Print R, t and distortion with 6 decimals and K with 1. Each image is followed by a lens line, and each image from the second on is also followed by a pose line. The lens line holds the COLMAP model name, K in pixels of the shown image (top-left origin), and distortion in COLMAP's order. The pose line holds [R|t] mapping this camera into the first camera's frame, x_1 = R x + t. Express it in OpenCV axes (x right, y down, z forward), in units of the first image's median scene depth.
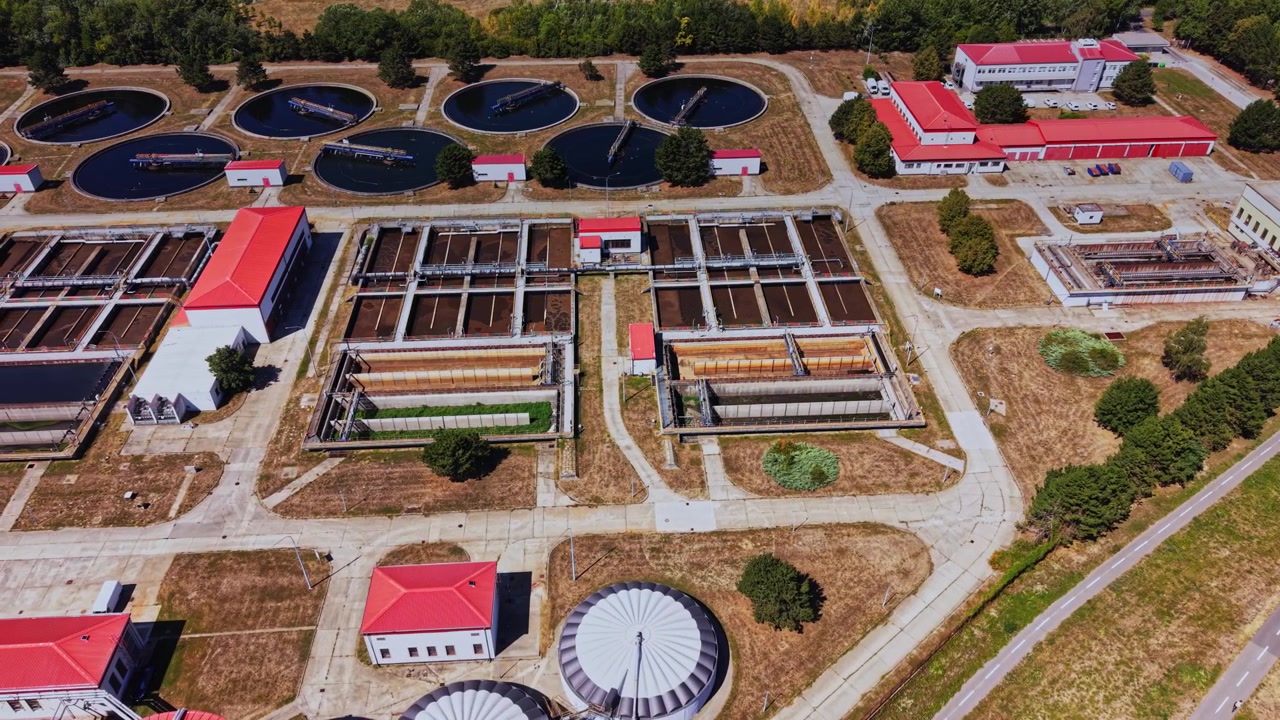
lens RADIAL K [[862.4, 0, 640.0], [0, 862.4, 360.0], [0, 0, 1]] dist [0.057227, -0.072526]
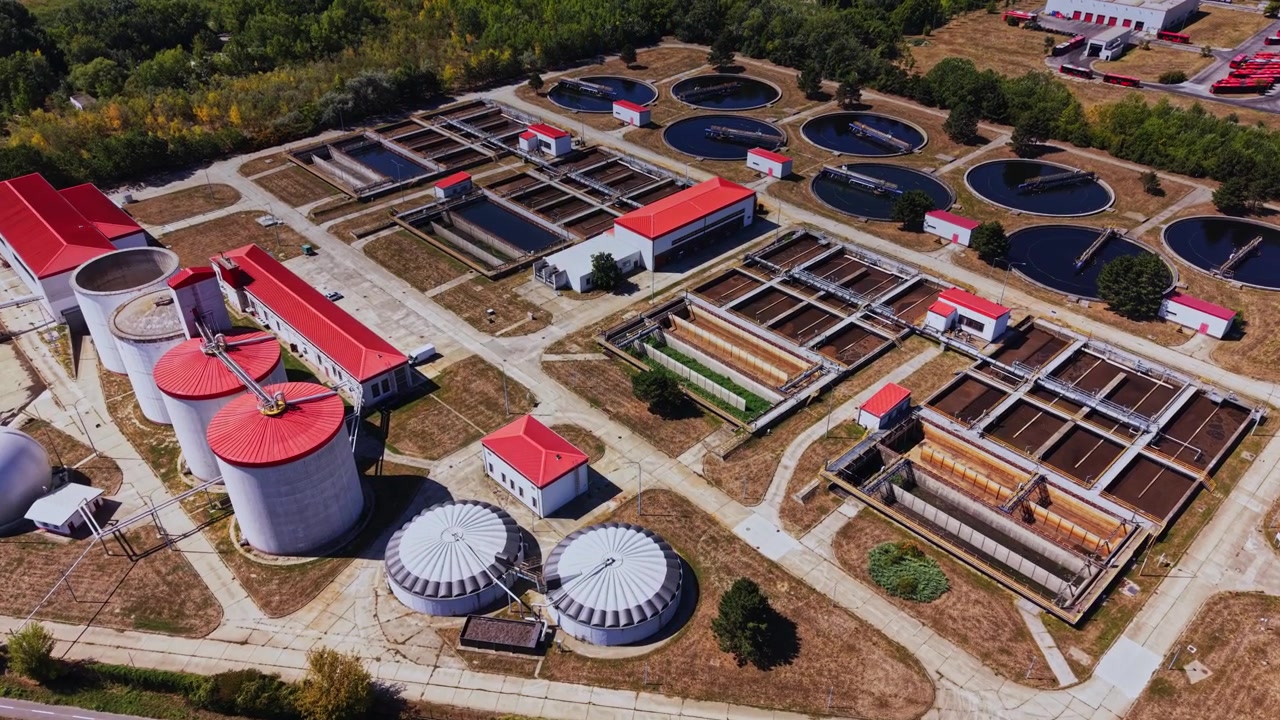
lens RADIAL K [[930.4, 0, 640.0], [0, 930.4, 360.0], [0, 0, 1]] dist [0.093463, -0.197820]
pose [[0.646628, 0.422515, -0.635101, 0.443720], [-0.484239, 0.870678, 0.086209, -0.016076], [0.589393, 0.251795, 0.767603, 0.025012]]
